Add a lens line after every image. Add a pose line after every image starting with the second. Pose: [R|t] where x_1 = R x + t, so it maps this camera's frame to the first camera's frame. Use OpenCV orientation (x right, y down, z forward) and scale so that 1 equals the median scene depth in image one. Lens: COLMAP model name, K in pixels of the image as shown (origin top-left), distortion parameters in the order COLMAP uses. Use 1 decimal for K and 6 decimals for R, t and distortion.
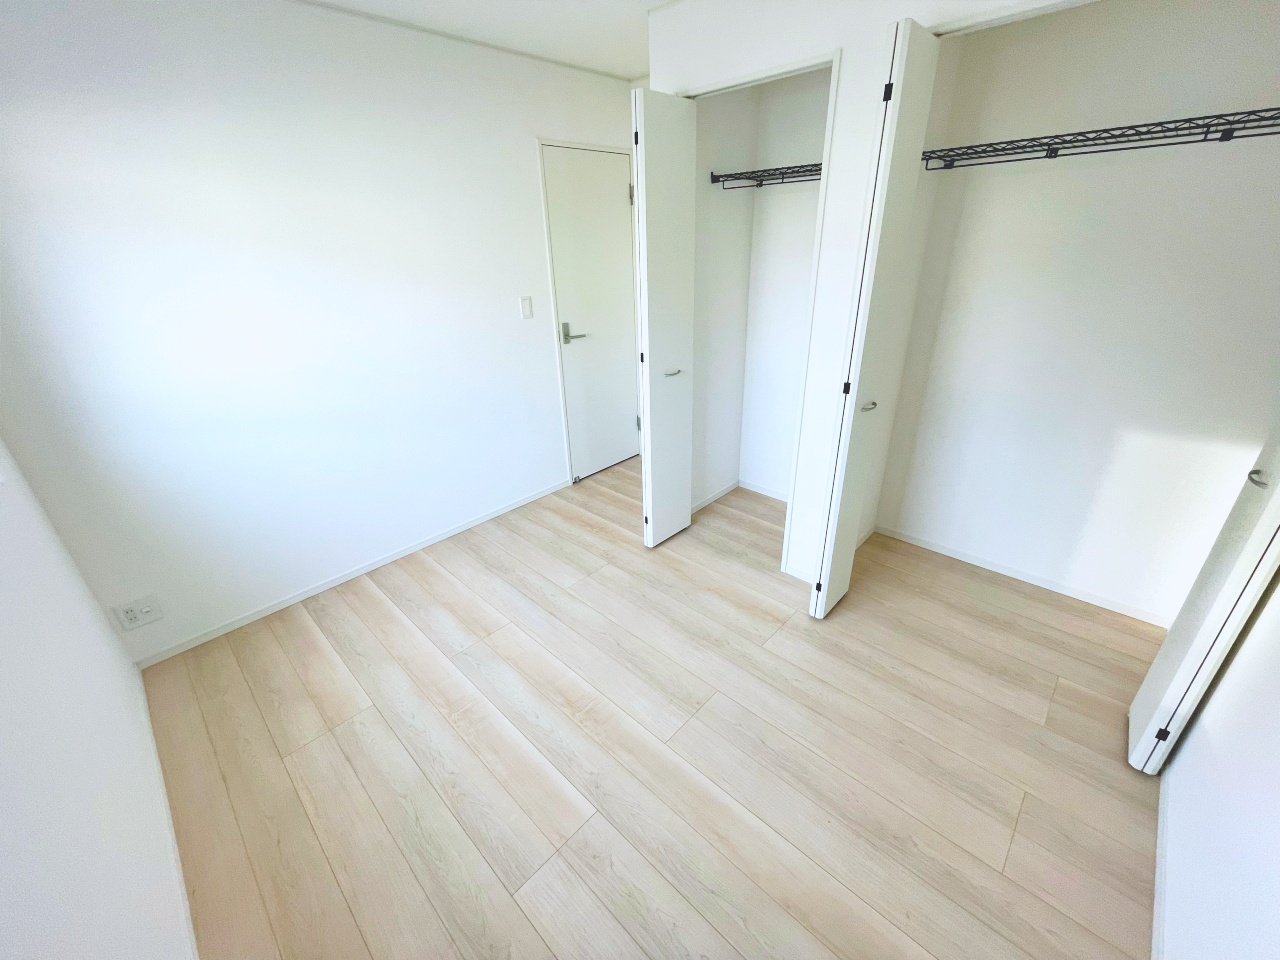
lens RADIAL K [[520.3, 0, 640.0], [0, 520.3, 480.0], [0, 0, 1]] dist [-0.001586, -0.000207]
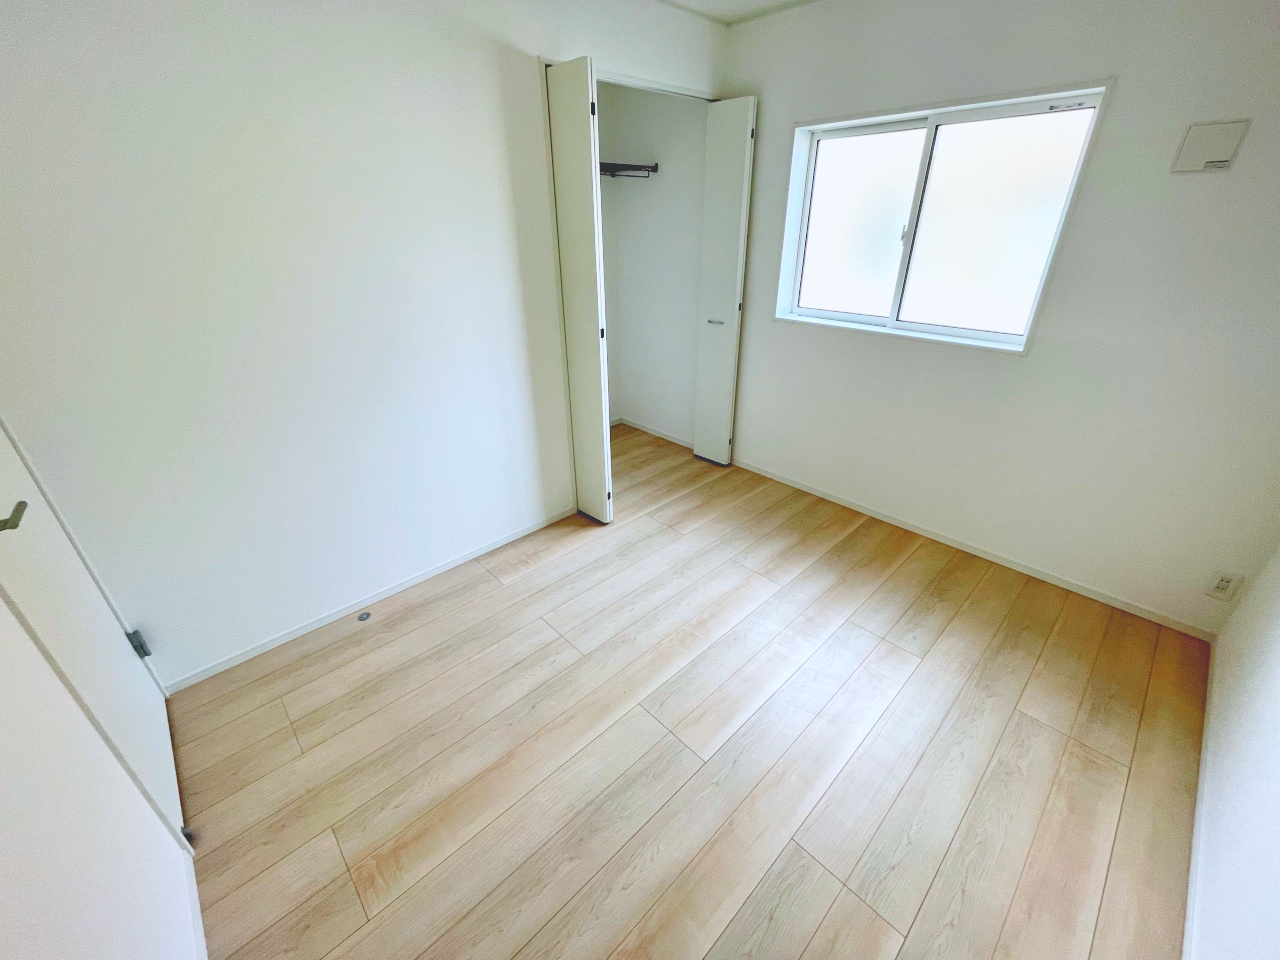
lens RADIAL K [[508.4, 0, 652.9], [0, 508.4, 481.3], [0, 0, 1]] dist [0.000645, 0.000085]
pose [[-0.032401, 0.472975, -0.880480, 0.881254], [-0.420967, 0.792533, 0.441223, -0.340006], [0.906497, 0.384949, 0.173428, 0.709871]]
